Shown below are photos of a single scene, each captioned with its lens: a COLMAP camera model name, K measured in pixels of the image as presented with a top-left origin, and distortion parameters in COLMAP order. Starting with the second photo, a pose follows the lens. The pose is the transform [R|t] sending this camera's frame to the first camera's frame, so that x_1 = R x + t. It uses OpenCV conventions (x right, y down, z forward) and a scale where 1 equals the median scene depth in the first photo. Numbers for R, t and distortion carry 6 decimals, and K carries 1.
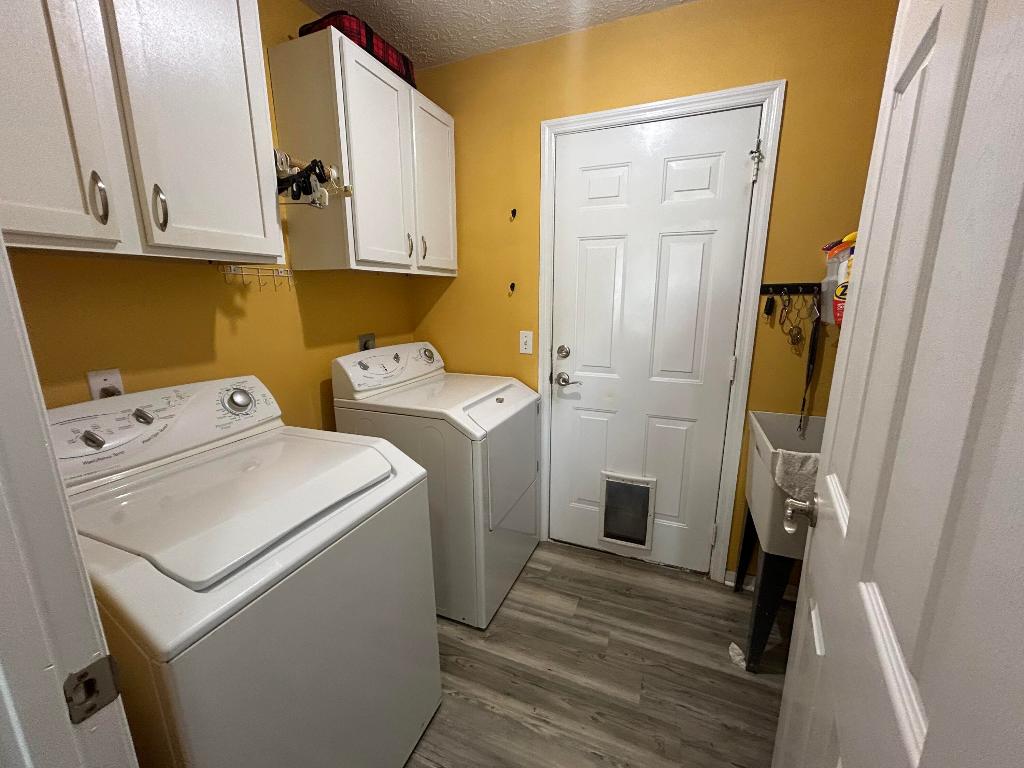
lens RADIAL K [[413.5, 0, 509.7], [0, 413.5, 382.8], [0, 0, 1]] dist [-0.004130, -0.000342]
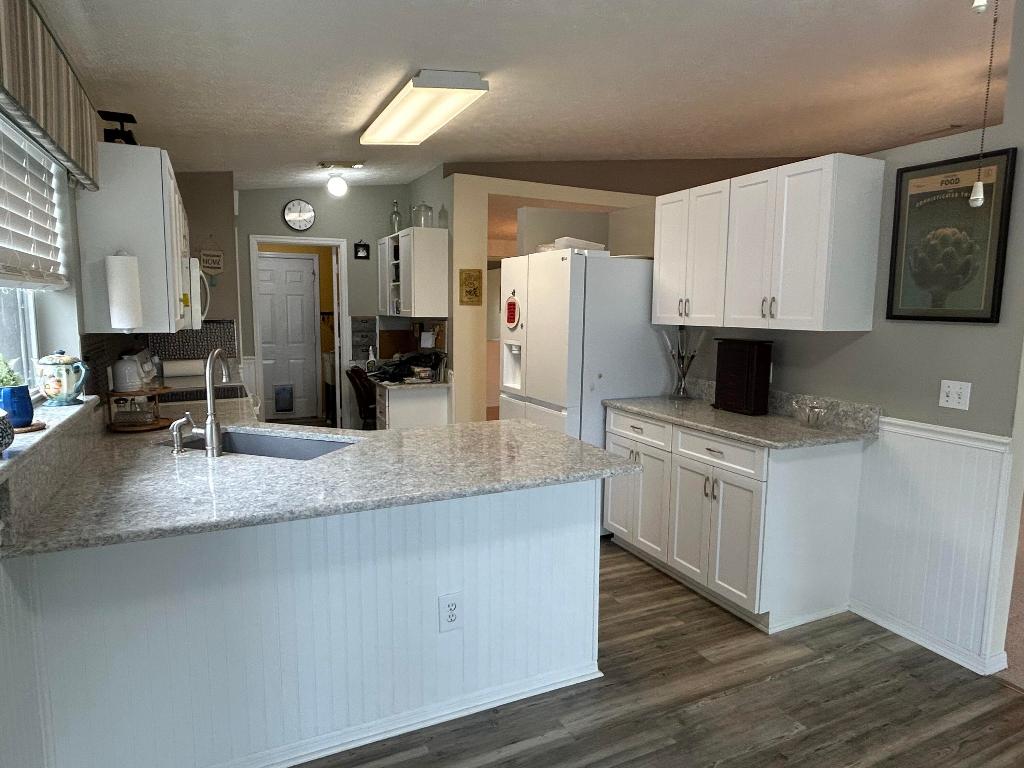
lens RADIAL K [[627.3, 0, 512.0], [0, 627.3, 384.0], [0, 0, 1]] dist [-0.003239, -0.000482]
pose [[0.672095, -0.078913, 0.736248, -1.915208], [0.142628, 0.989482, -0.024145, 0.611583], [-0.726599, 0.121237, 0.676281, -3.140565]]
